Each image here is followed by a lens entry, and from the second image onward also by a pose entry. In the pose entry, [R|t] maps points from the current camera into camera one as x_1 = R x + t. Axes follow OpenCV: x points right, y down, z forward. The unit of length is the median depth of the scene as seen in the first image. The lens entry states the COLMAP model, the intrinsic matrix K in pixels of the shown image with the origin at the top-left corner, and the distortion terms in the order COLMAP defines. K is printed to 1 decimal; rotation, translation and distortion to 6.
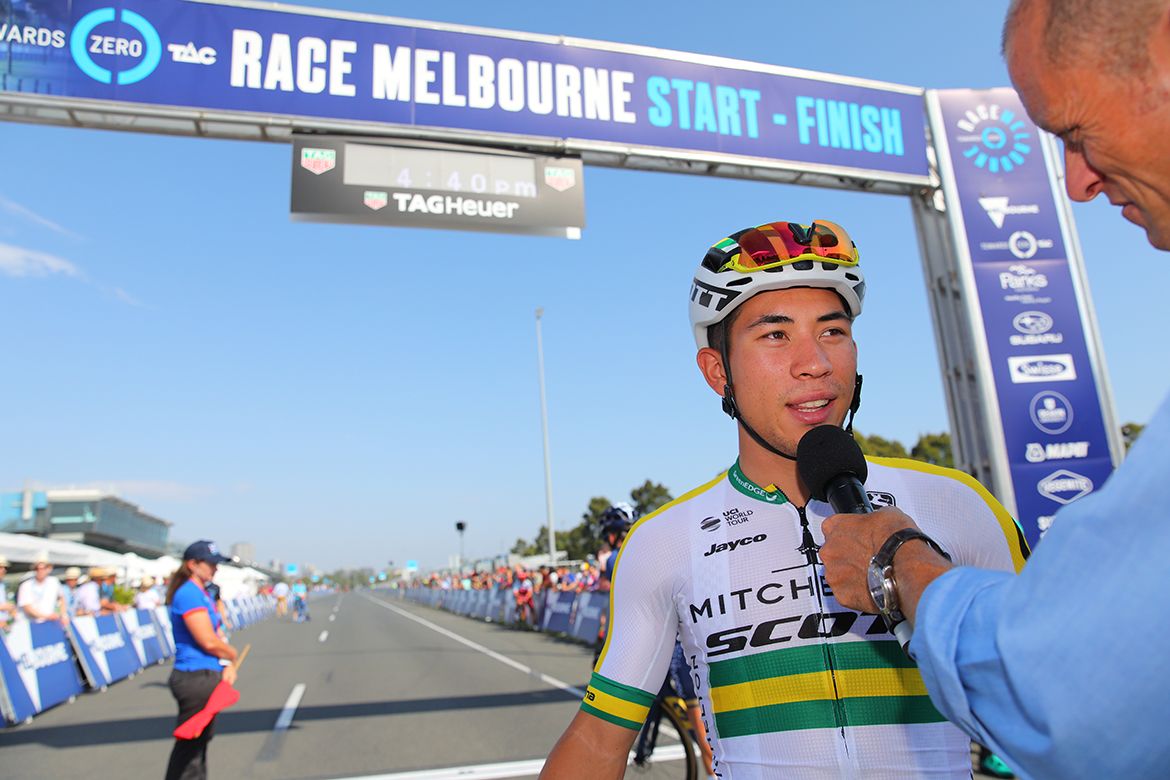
lens RADIAL K [[794.0, 0, 593.6], [0, 794.0, 383.3], [0, 0, 1]] dist [-0.066907, 0.021117]
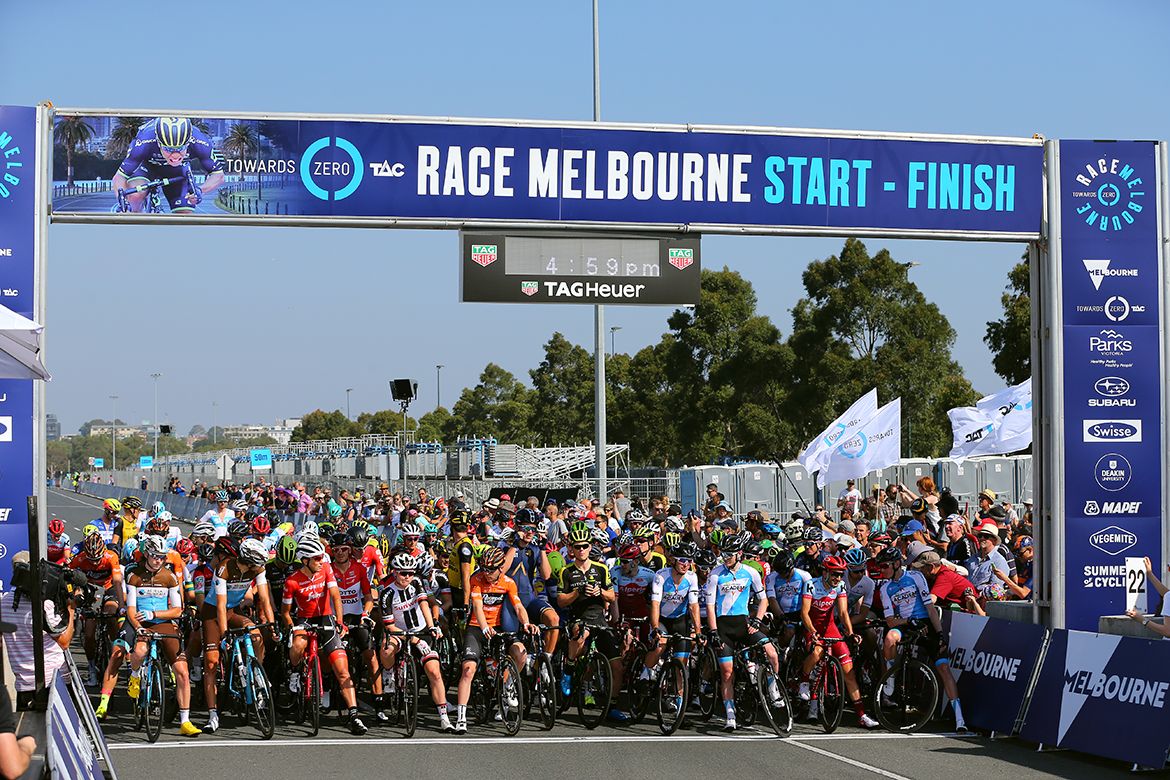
lens RADIAL K [[2427.6, 0, 584.2], [0, 2427.6, 391.5], [0, 0, 1]] dist [-0.292997, 0.000000]
pose [[0.997294, 0.057784, -0.045452, -0.011715], [-0.047208, 0.977282, 0.206620, -0.801321], [0.056358, -0.203915, 0.977365, -2.526191]]
